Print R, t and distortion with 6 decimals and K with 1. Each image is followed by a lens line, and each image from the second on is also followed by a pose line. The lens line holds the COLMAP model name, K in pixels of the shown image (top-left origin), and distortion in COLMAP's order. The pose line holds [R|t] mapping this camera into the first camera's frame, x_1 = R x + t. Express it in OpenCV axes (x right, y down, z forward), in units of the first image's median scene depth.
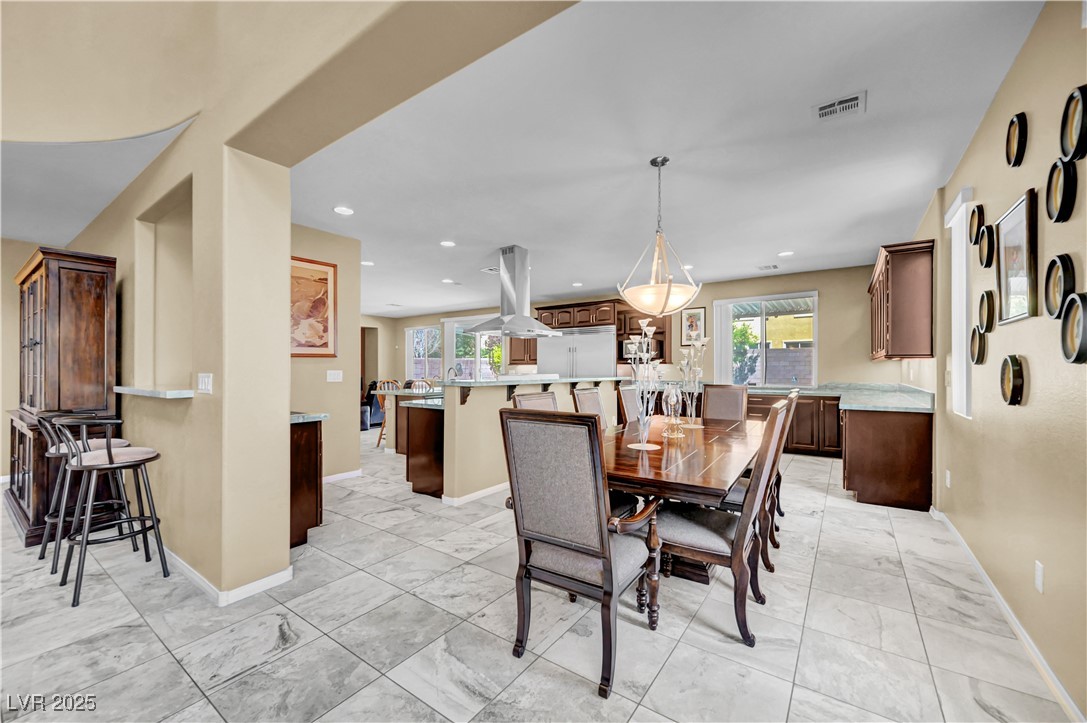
lens RADIAL K [[429.8, 0, 546.2], [0, 429.8, 368.2], [0, 0, 1]] dist [-0.004335, 0.000937]
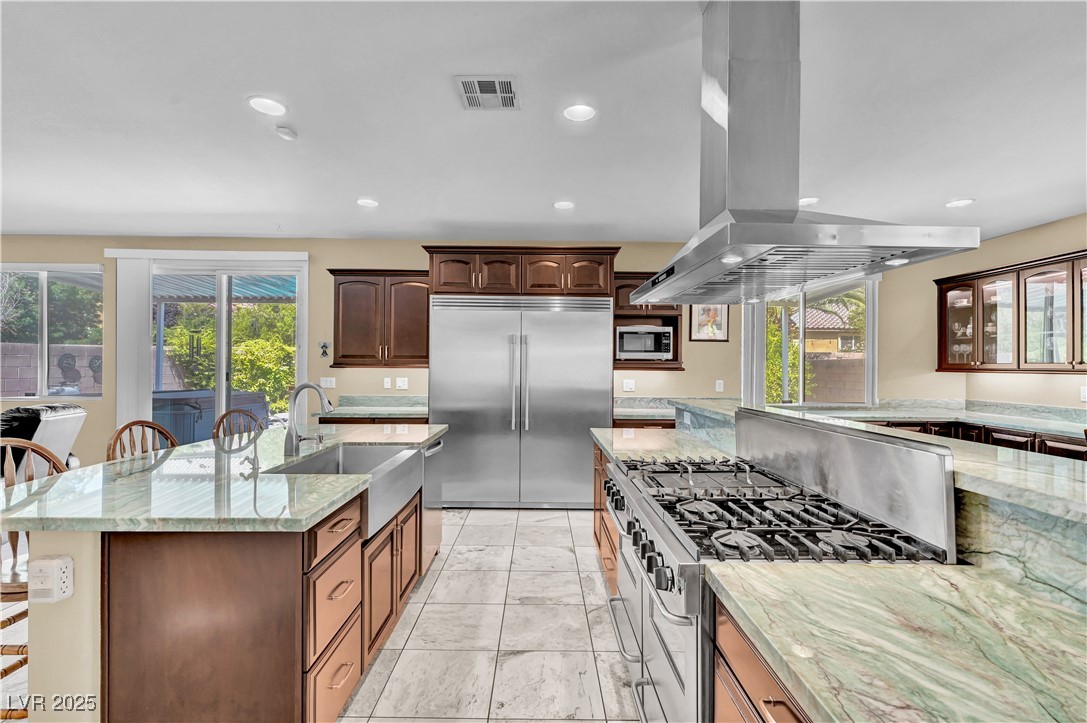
lens RADIAL K [[492.6, 0, 539.5], [0, 492.6, 365.6], [0, 0, 1]] dist [0.007964, -0.000204]
pose [[0.819152, 0.007207, 0.573531, -0.230106], [-0.011547, 0.999926, 0.003927, -0.014723], [-0.573460, -0.009839, 0.819174, 0.493727]]
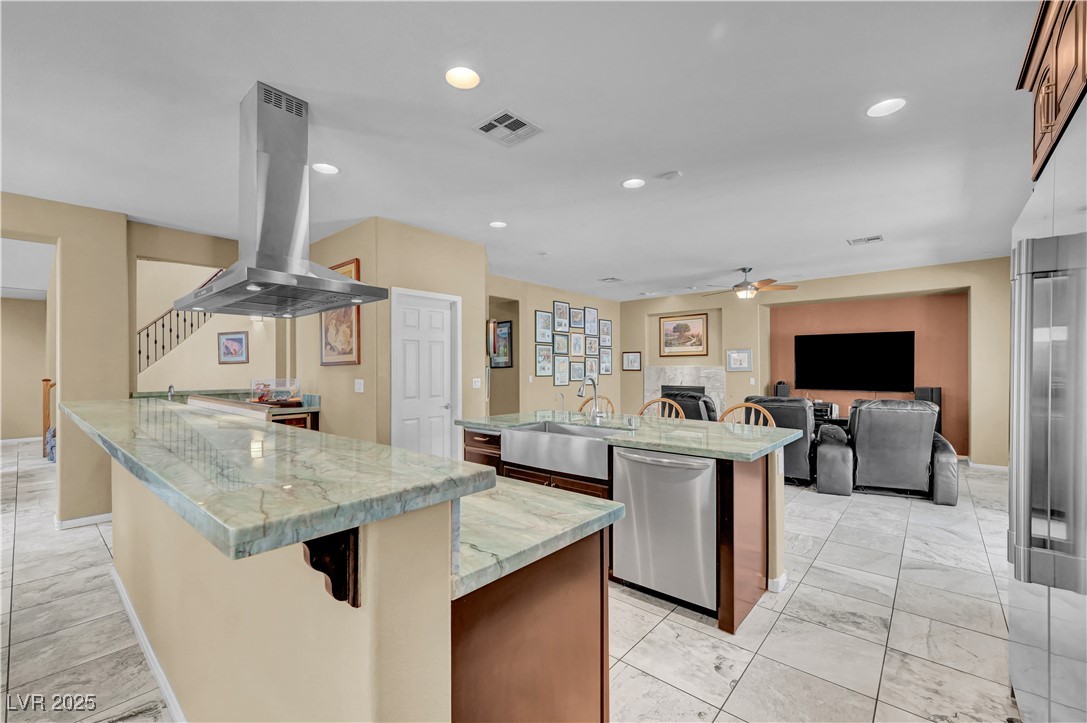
lens RADIAL K [[450.8, 0, 546.0], [0, 450.8, 371.1], [0, 0, 1]] dist [-0.001105, -0.002393]
pose [[-0.097497, 0.007944, -0.995204, 0.212149], [0.006130, 0.999954, 0.007382, -0.009100], [0.995217, -0.005381, -0.097541, 0.804093]]
